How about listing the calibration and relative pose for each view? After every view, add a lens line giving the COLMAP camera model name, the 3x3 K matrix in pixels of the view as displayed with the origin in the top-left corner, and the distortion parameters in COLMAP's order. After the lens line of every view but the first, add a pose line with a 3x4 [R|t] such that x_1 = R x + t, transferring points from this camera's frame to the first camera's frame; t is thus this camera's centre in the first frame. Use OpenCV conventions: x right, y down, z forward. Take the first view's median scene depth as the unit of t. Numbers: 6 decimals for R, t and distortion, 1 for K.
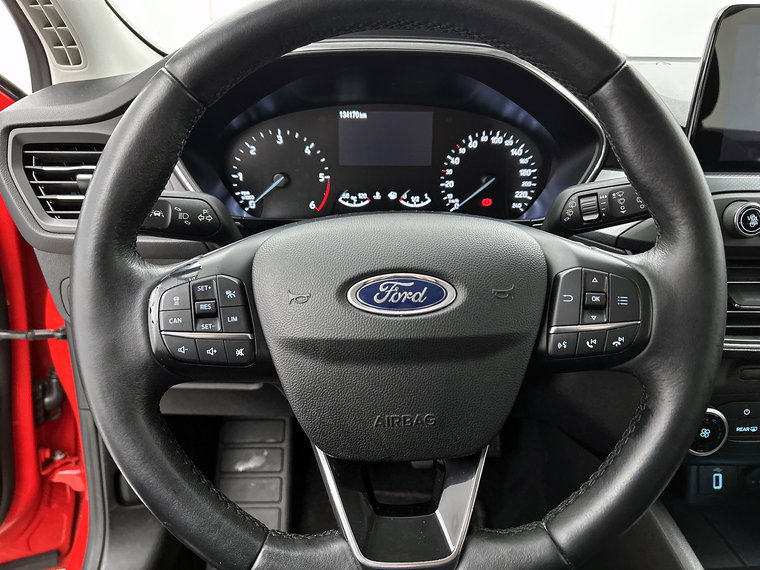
lens RADIAL K [[573.5, 0, 380.0], [0, 573.5, 285.0], [0, 0, 1]] dist [0.069797, -0.110874]
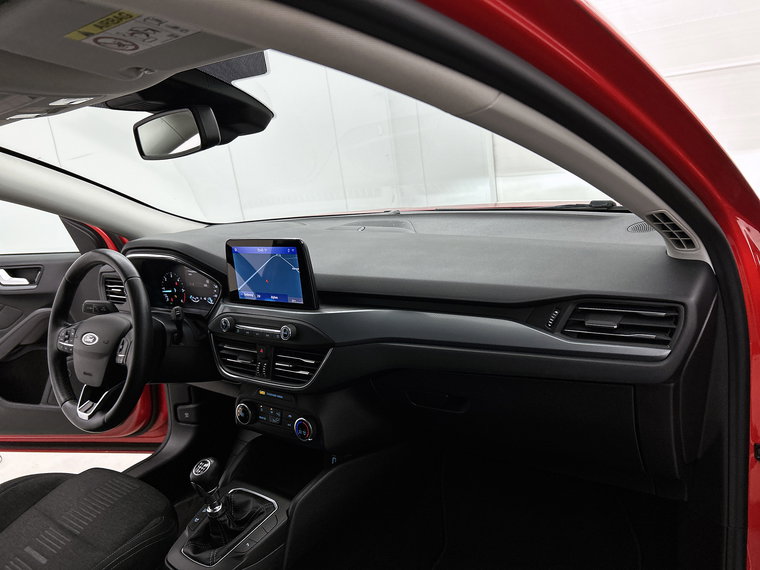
lens RADIAL K [[573.5, 0, 380.0], [0, 573.5, 285.0], [0, 0, 1]] dist [0.069797, -0.110874]
pose [[0.784817, 0.049642, -0.617736, 2.153619], [-0.088197, 0.995588, -0.032044, -0.208664], [0.613419, 0.079631, 0.785733, -0.455502]]
